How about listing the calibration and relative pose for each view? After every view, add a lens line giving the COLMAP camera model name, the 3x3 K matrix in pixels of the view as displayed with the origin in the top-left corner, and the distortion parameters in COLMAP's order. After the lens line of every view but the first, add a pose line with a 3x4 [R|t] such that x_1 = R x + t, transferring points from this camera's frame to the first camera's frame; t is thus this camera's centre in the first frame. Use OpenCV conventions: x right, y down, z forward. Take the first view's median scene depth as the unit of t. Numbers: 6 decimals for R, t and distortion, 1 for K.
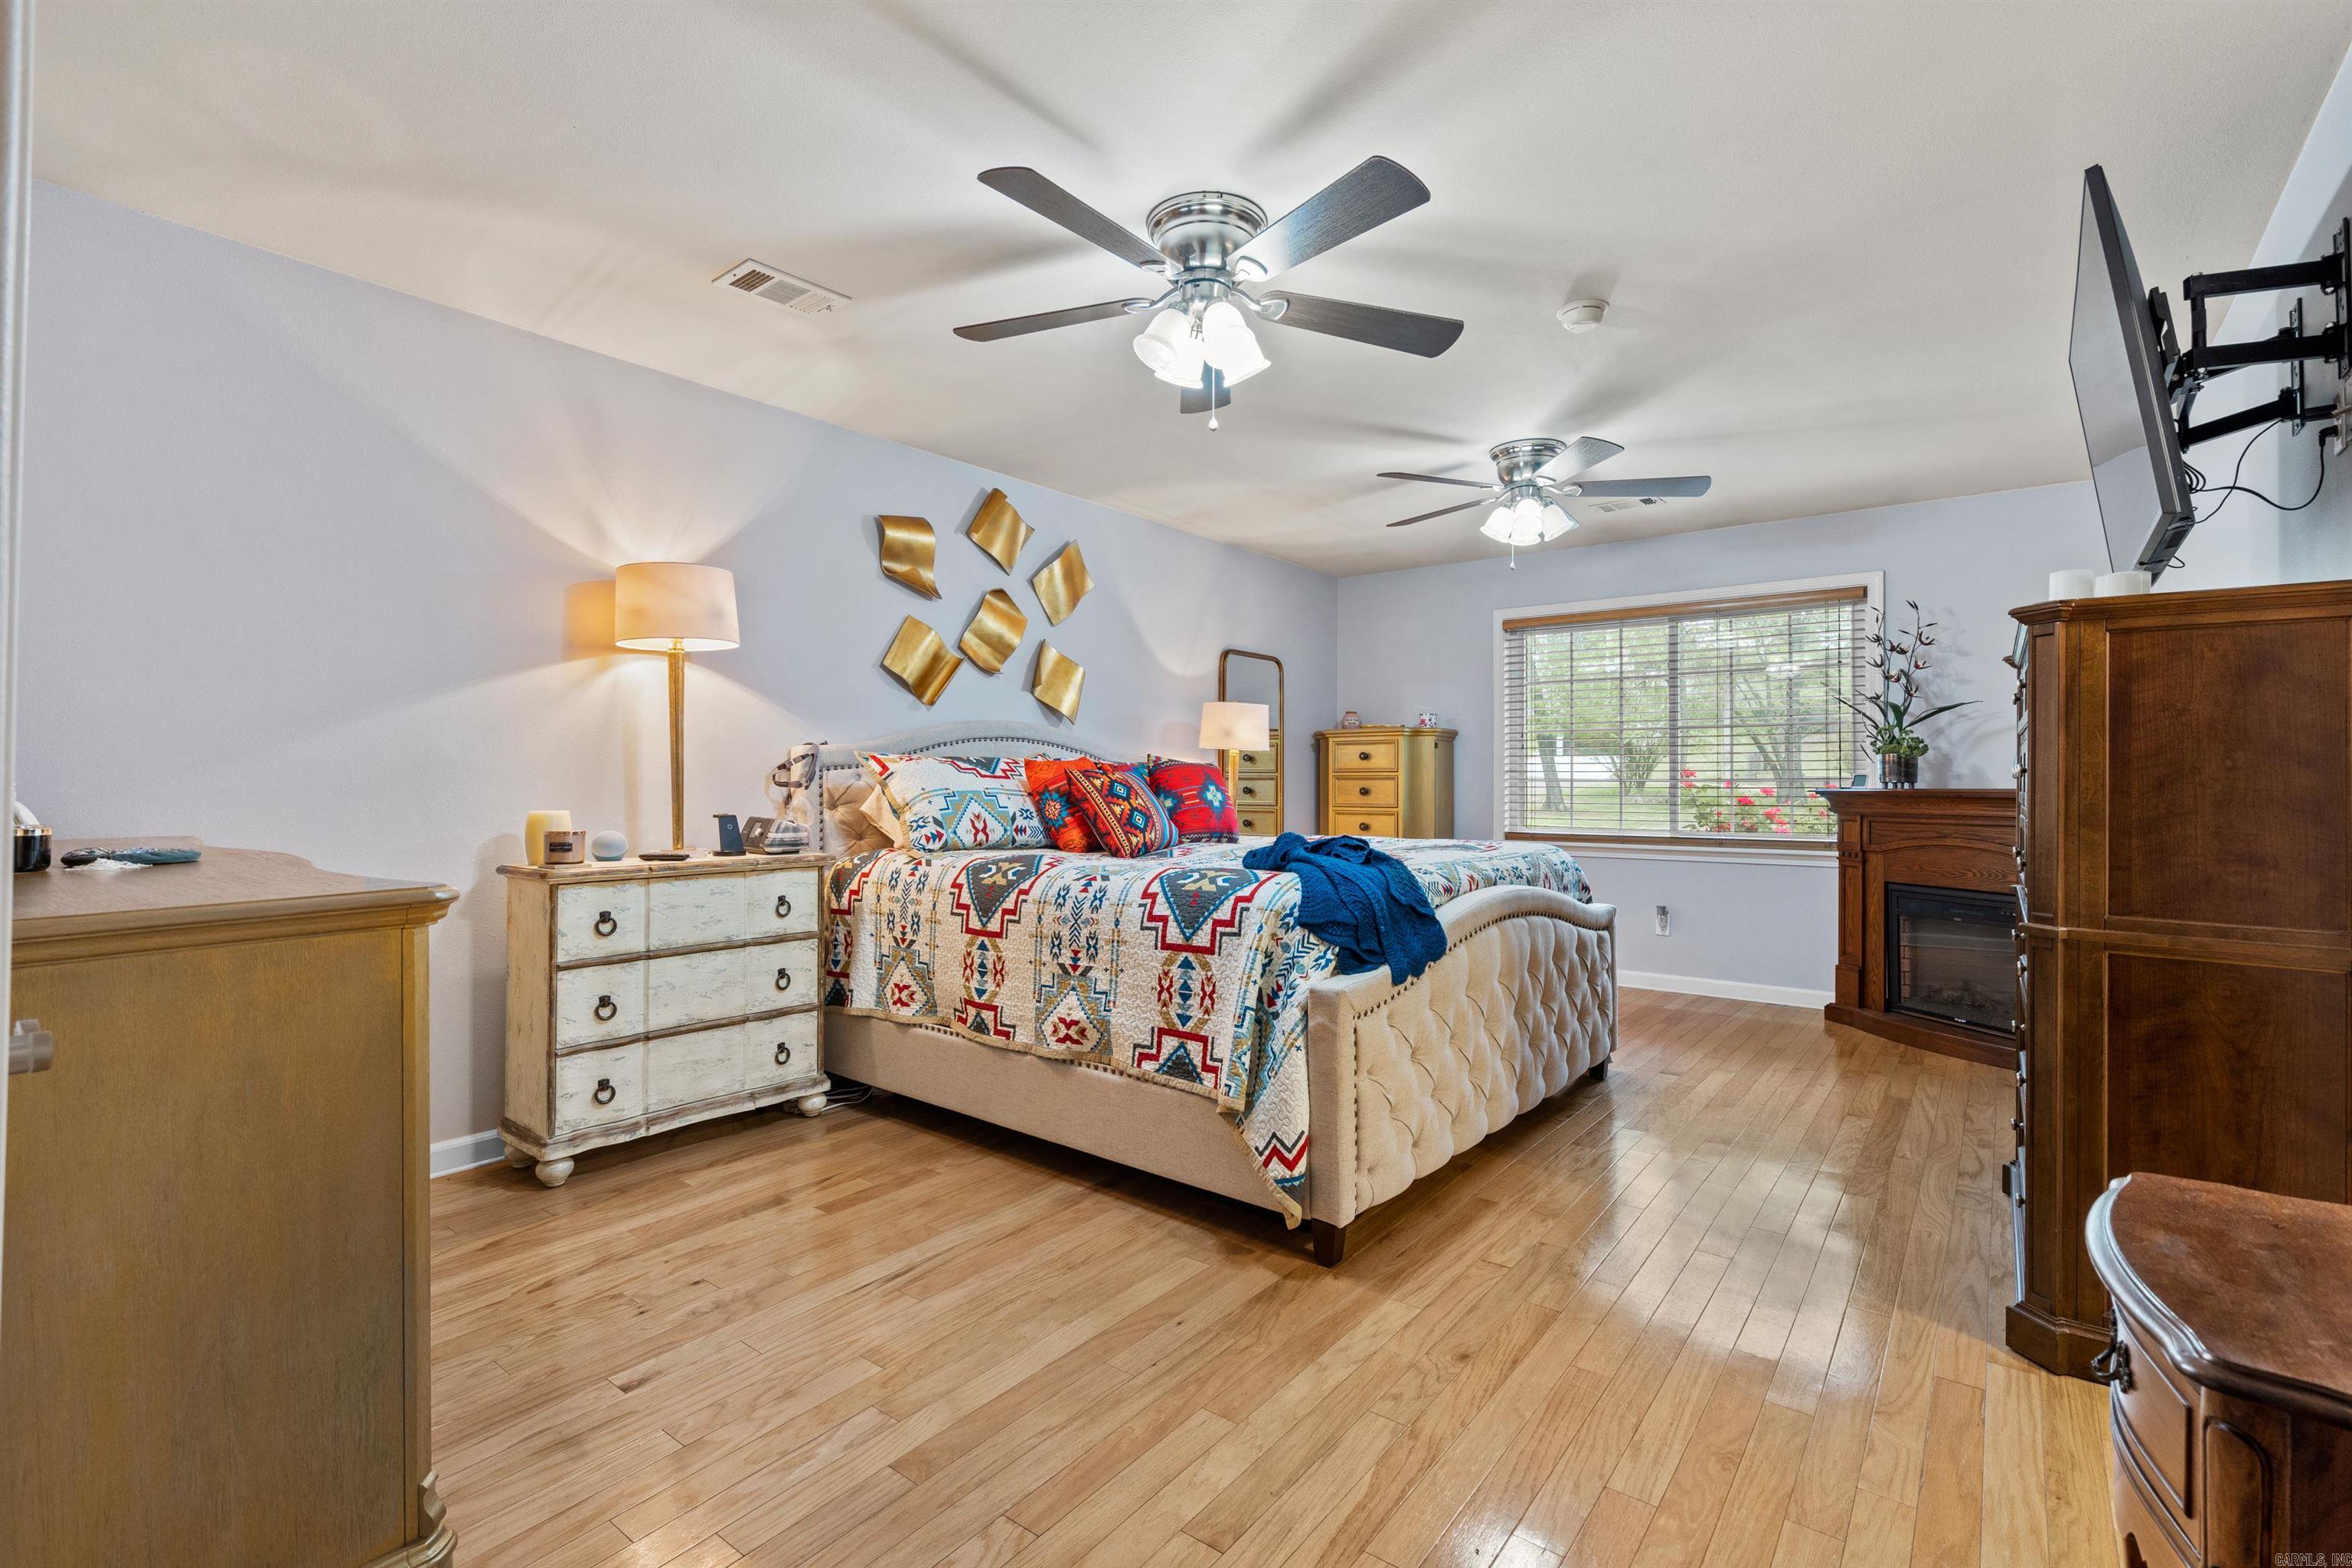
lens RADIAL K [[1068.6, 0, 1168.6], [0, 1068.6, 783.2], [0, 0, 1]] dist [-0.002078, 0.000738]
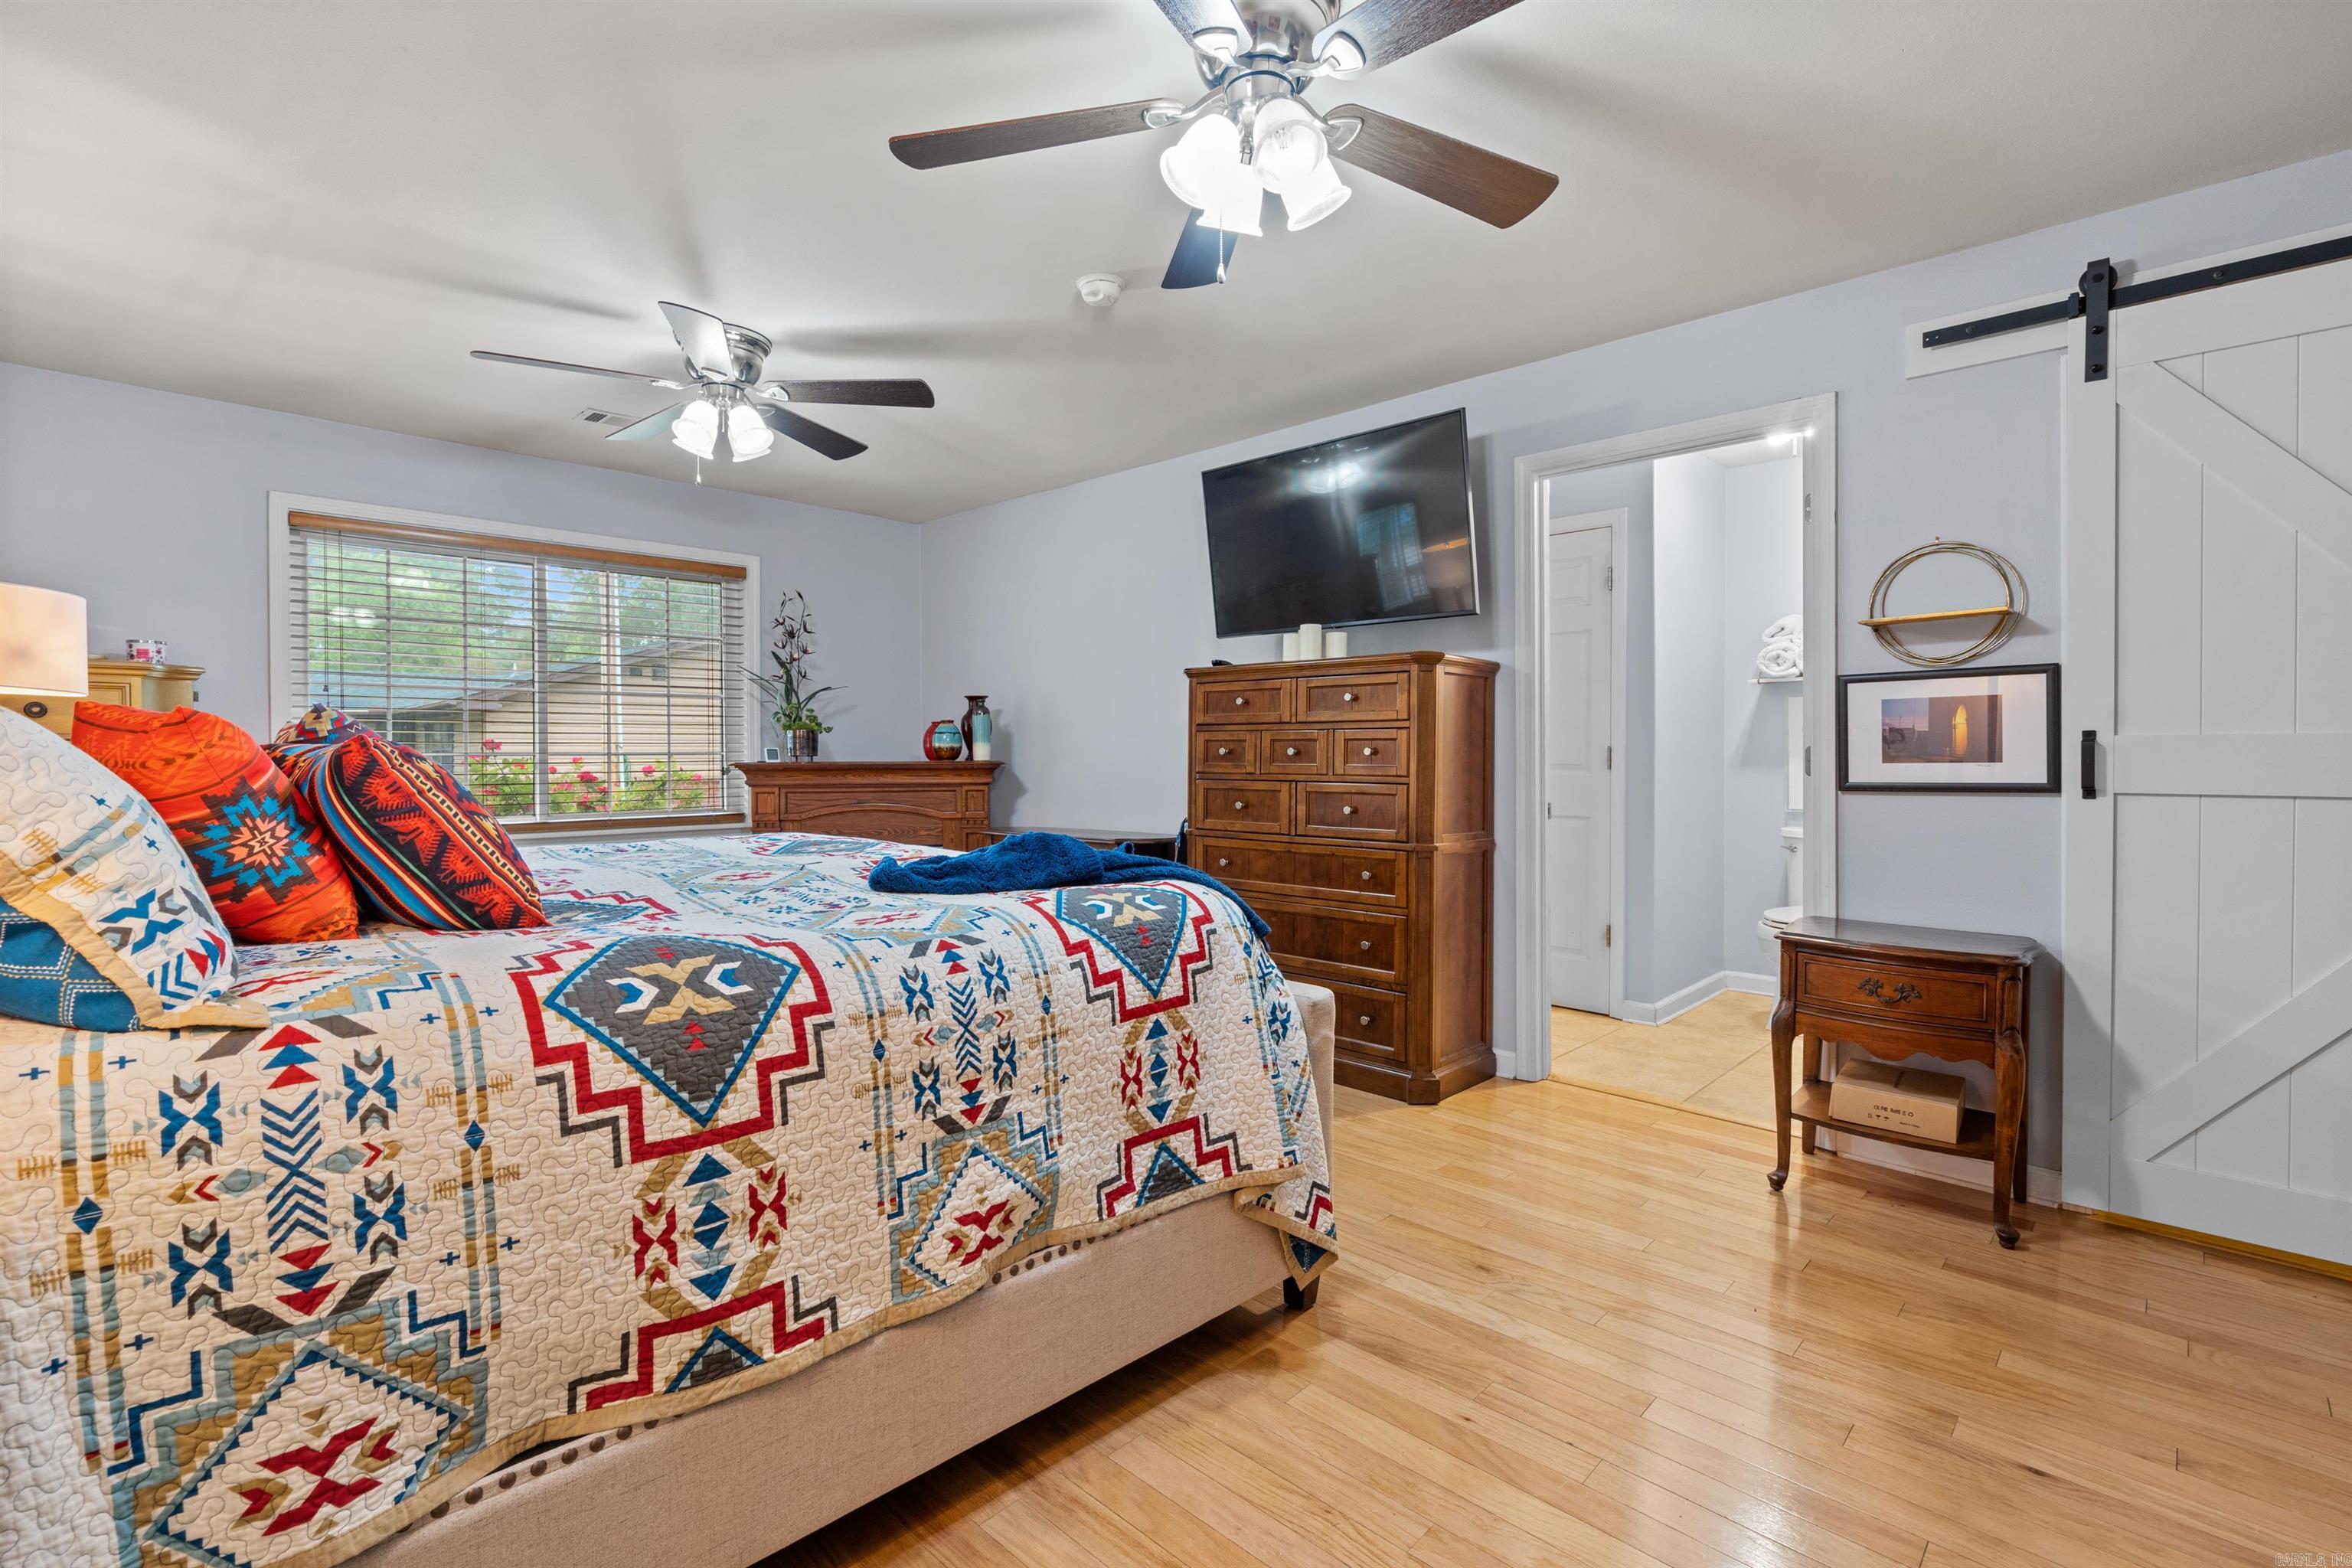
lens RADIAL K [[1068.6, 0, 1175.9], [0, 1068.6, 769.3], [0, 0, 1]] dist [-0.002078, 0.000738]
pose [[0.100269, -0.018374, 0.994791, -0.611888], [0.001071, 0.999831, 0.018359, -0.011019], [-0.994960, -0.000775, 0.100272, 0.843230]]
